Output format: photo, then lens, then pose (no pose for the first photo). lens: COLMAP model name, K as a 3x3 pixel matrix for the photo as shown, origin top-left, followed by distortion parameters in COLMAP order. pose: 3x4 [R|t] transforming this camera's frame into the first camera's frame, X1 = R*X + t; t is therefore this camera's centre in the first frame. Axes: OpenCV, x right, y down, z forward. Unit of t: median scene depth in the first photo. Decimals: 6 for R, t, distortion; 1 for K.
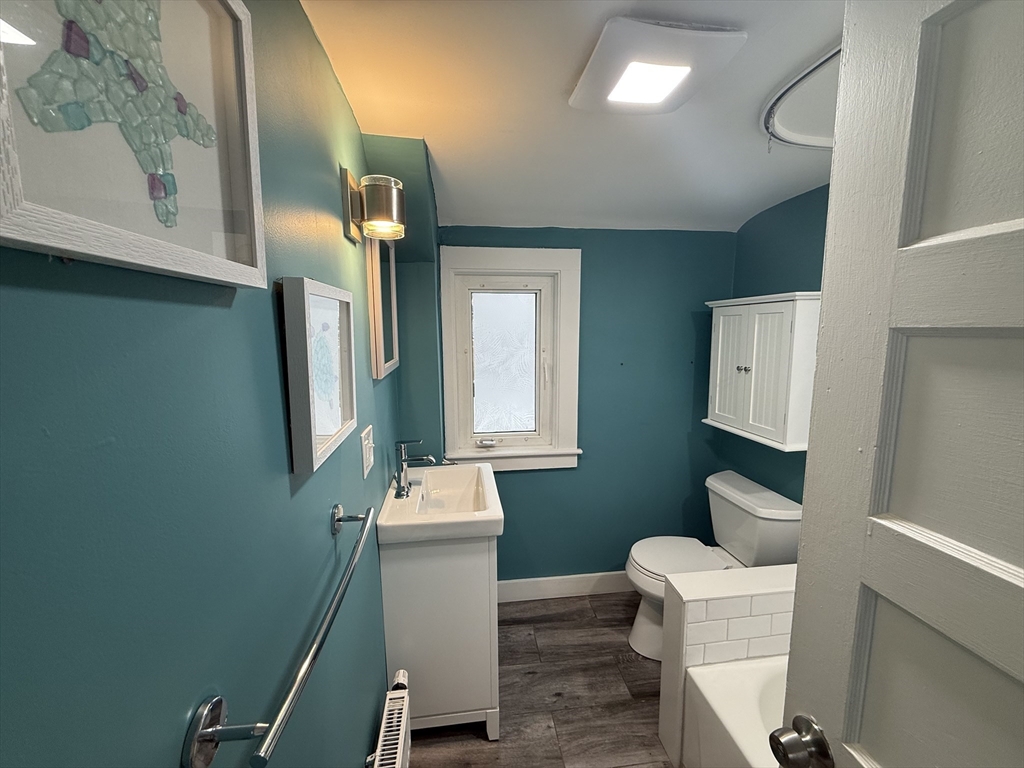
lens RADIAL K [[403.4, 0, 512.0], [0, 403.4, 384.0], [0, 0, 1]] dist [0.002592, -0.000070]
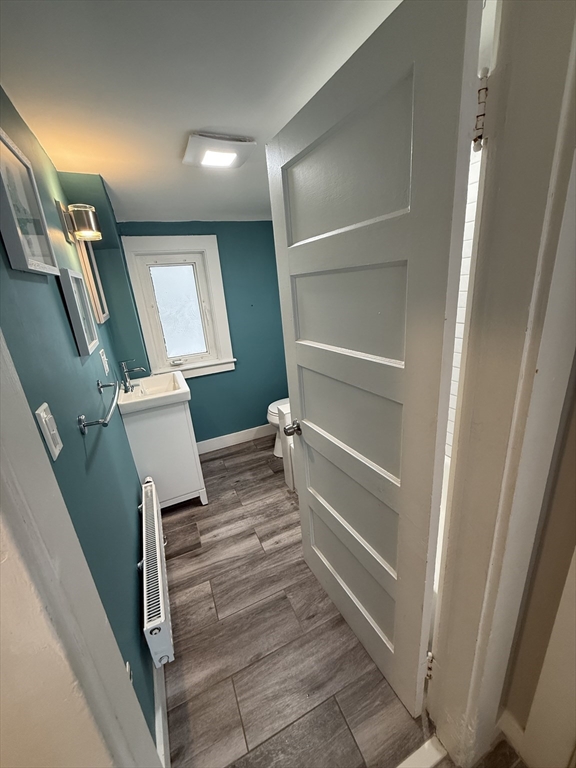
lens RADIAL K [[306.9, 0, 288.0], [0, 306.9, 384.0], [0, 0, 1]] dist [-0.001772, -0.000166]
pose [[0.955266, -0.159667, 0.248944, 0.054163], [0.117142, 0.977173, 0.177232, 0.079269], [-0.271559, -0.140142, 0.952164, -0.399077]]
